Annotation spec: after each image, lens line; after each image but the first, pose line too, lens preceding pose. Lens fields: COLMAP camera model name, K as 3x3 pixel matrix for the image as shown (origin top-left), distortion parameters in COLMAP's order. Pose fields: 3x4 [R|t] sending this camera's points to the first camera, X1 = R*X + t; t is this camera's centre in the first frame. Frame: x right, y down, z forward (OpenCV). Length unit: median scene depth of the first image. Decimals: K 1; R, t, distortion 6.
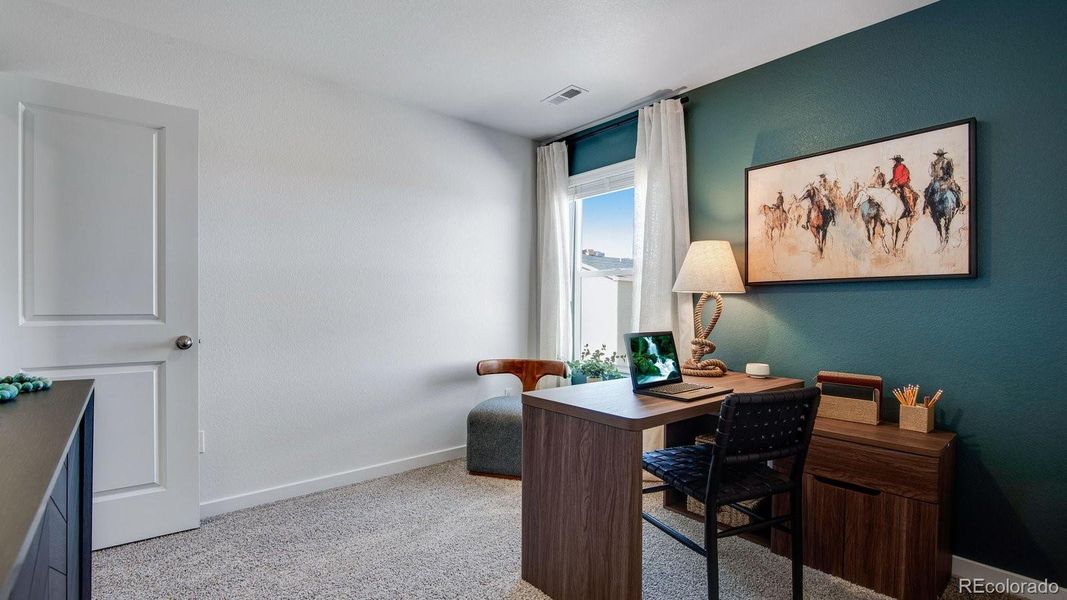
lens RADIAL K [[469.6, 0, 526.3], [0, 469.6, 308.7], [0, 0, 1]] dist [-0.023223, -0.001817]
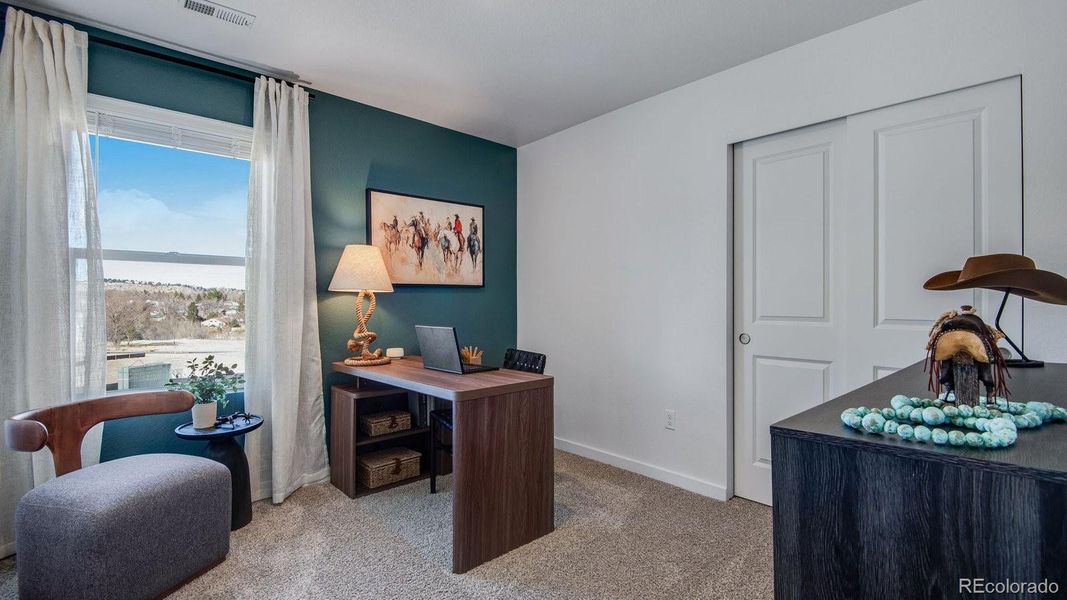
lens RADIAL K [[469.6, 0, 526.6], [0, 469.6, 295.3], [0, 0, 1]] dist [-0.023223, -0.001817]
pose [[-0.044798, 0.005988, 0.998978, -0.907850], [0.007677, 0.999955, -0.005650, -0.019545], [-0.998967, 0.007416, -0.044842, 0.794879]]
